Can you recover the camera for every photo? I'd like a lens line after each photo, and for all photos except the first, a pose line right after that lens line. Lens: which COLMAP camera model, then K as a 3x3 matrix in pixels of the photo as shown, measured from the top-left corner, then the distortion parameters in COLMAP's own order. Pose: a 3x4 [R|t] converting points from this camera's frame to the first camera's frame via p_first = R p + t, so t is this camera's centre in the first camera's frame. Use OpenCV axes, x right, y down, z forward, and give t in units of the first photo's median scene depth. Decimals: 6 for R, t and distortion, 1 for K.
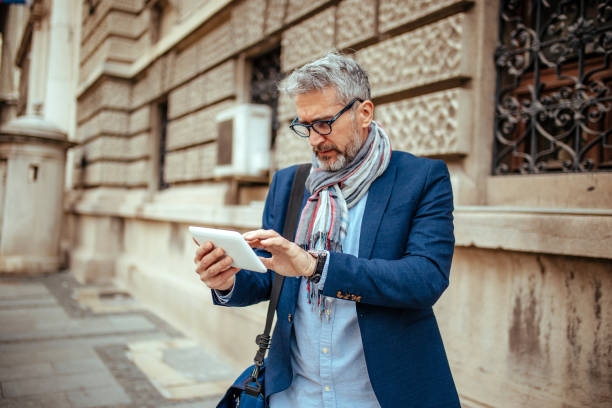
lens RADIAL K [[569.1, 0, 306.0], [0, 569.1, 204.0], [0, 0, 1]] dist [-0.054230, 0.073439]
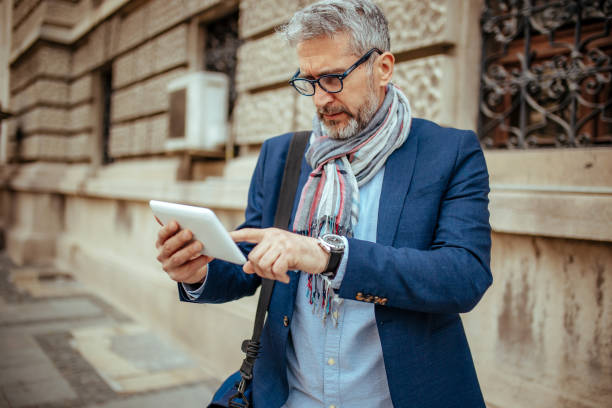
lens RADIAL K [[569.1, 0, 306.0], [0, 569.1, 204.0], [0, 0, 1]] dist [-0.054230, 0.073439]
pose [[0.995541, 0.000393, 0.094326, -0.039447], [-0.004298, 0.999142, 0.041203, -0.000160], [-0.094229, -0.041425, 0.994688, 0.103228]]
